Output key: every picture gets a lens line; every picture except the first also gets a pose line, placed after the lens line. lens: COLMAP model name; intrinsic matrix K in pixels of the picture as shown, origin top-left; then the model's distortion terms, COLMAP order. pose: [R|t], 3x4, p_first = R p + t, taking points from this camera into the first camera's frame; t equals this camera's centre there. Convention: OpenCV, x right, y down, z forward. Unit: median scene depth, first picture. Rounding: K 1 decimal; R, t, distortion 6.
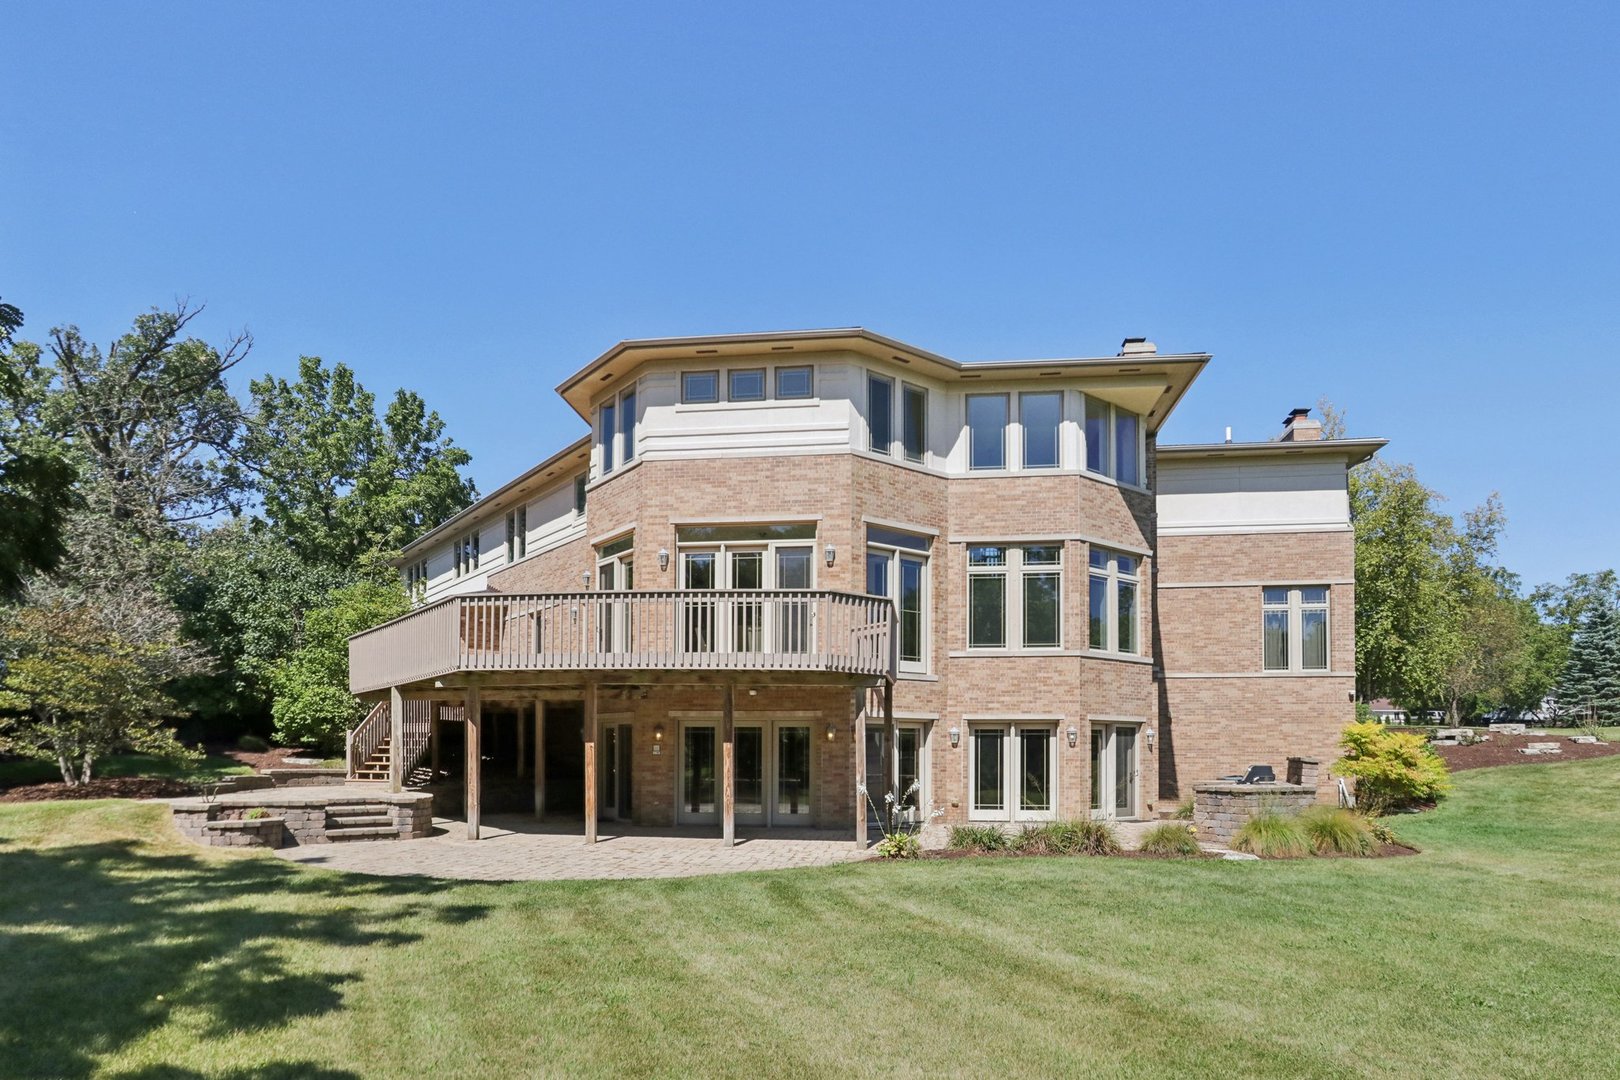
lens RADIAL K [[988.2, 0, 809.7], [0, 988.2, 624.8], [0, 0, 1]] dist [-0.003640, -0.000692]
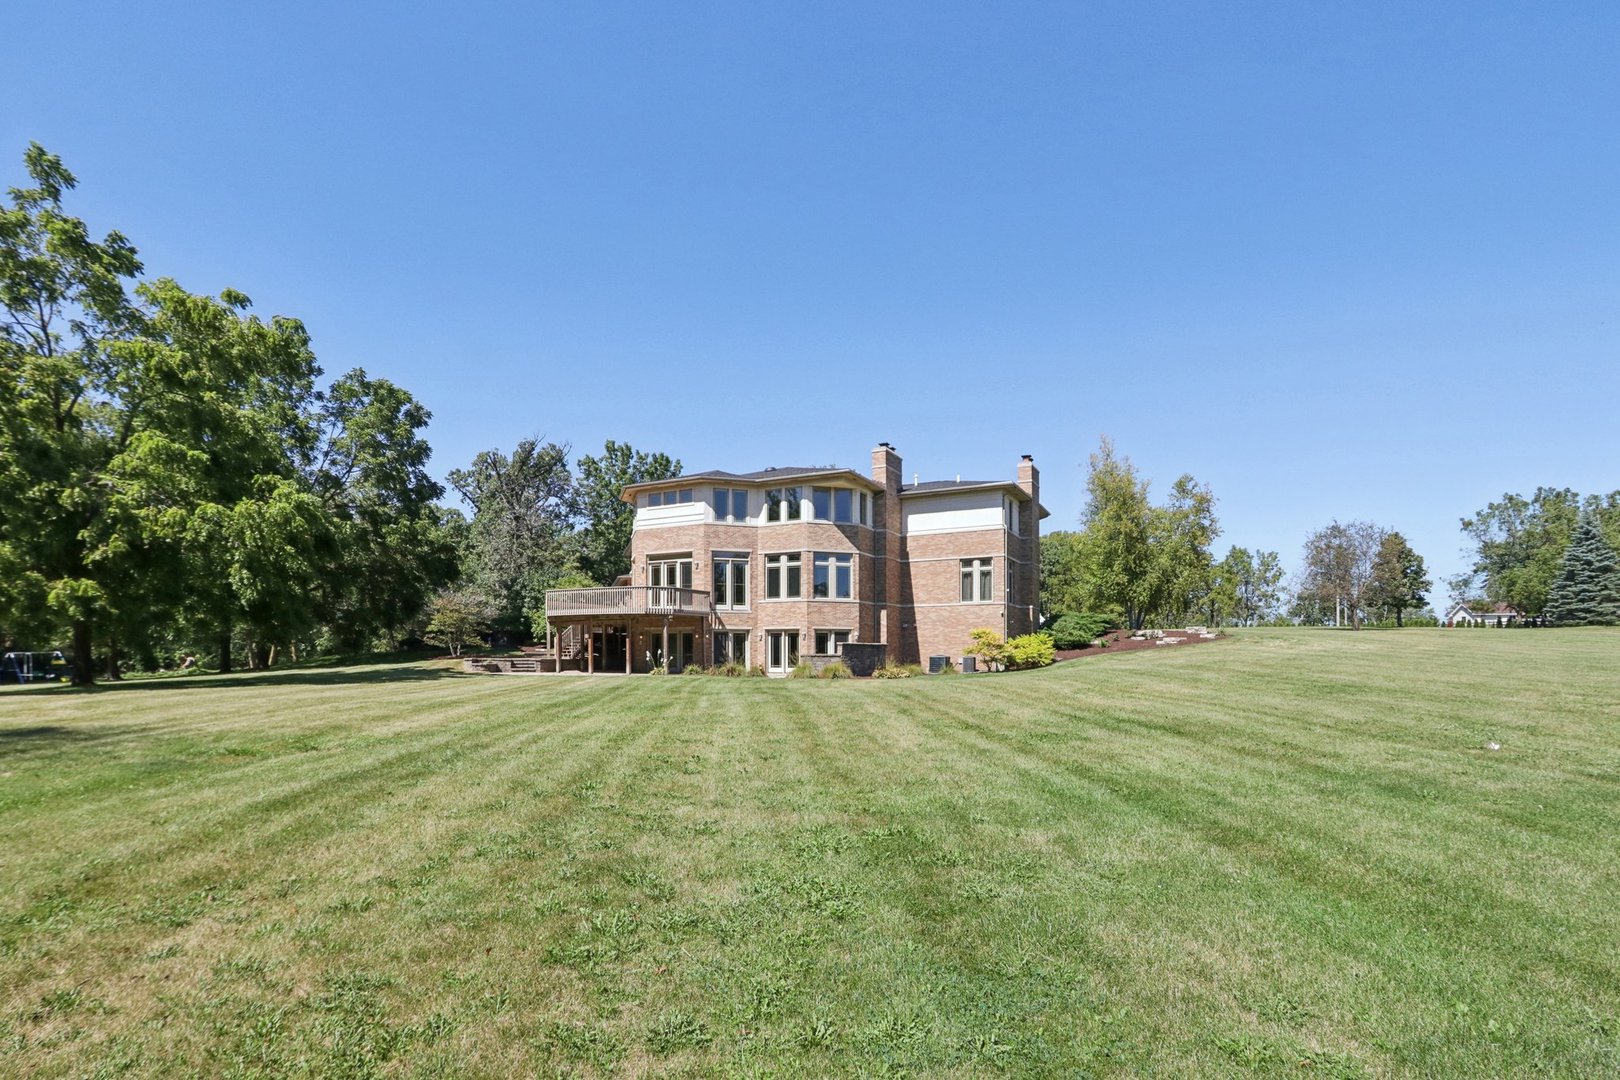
lens RADIAL K [[754.7, 0, 790.1], [0, 754.7, 538.4], [0, 0, 1]] dist [-0.004081, -0.000072]
pose [[0.941966, -0.055172, -0.331145, 0.820407], [0.045779, 0.998299, -0.036104, -0.053010], [0.332573, 0.018849, 0.942889, -0.685380]]
